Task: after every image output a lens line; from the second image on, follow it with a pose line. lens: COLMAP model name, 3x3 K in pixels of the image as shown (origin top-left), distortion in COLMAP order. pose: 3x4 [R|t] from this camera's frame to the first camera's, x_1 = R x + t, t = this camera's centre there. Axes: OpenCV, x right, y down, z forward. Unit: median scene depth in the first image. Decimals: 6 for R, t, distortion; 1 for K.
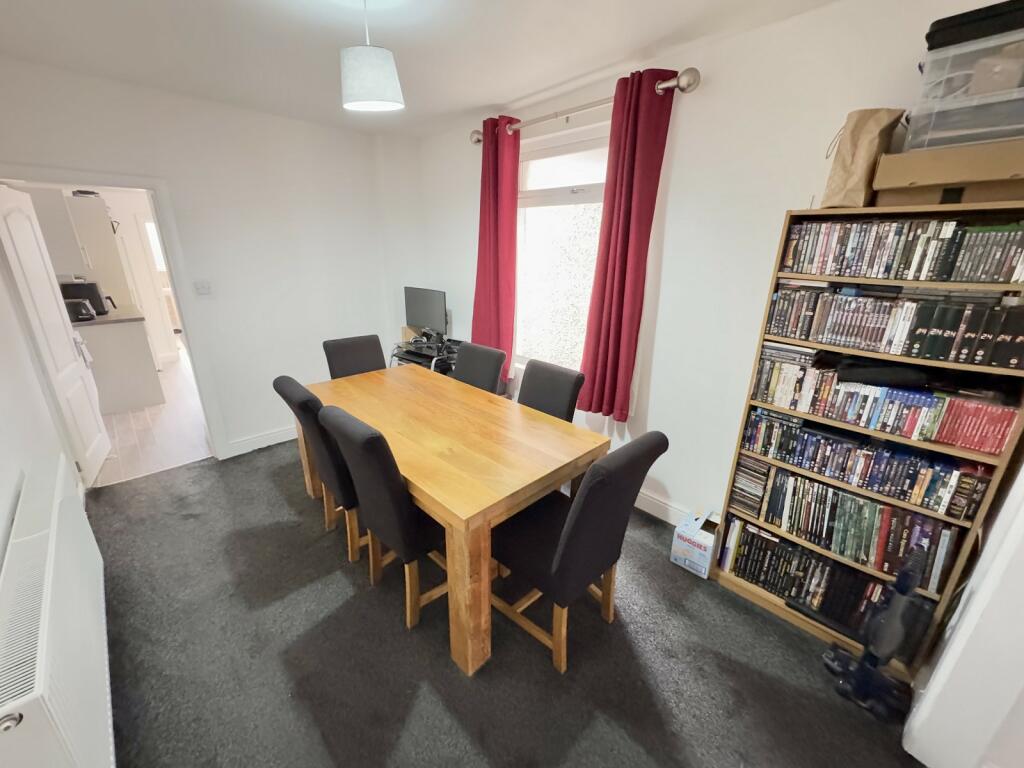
lens RADIAL K [[408.3, 0, 512.0], [0, 408.3, 384.0], [0, 0, 1]] dist [0.000227, 0.000471]
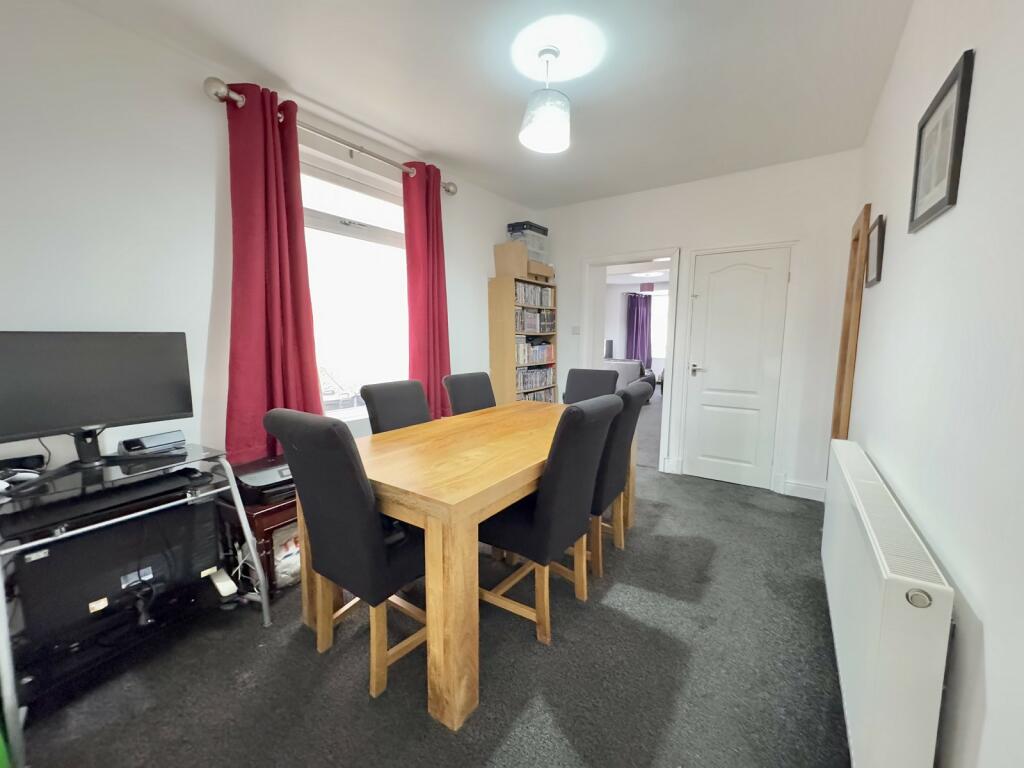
lens RADIAL K [[408.3, 0, 512.0], [0, 408.3, 384.0], [0, 0, 1]] dist [0.000227, 0.000471]
pose [[-0.187961, -0.138383, 0.972379, -1.531067], [0.314328, 0.929481, 0.193037, -0.296948], [-0.930521, 0.341930, -0.131208, 1.453733]]
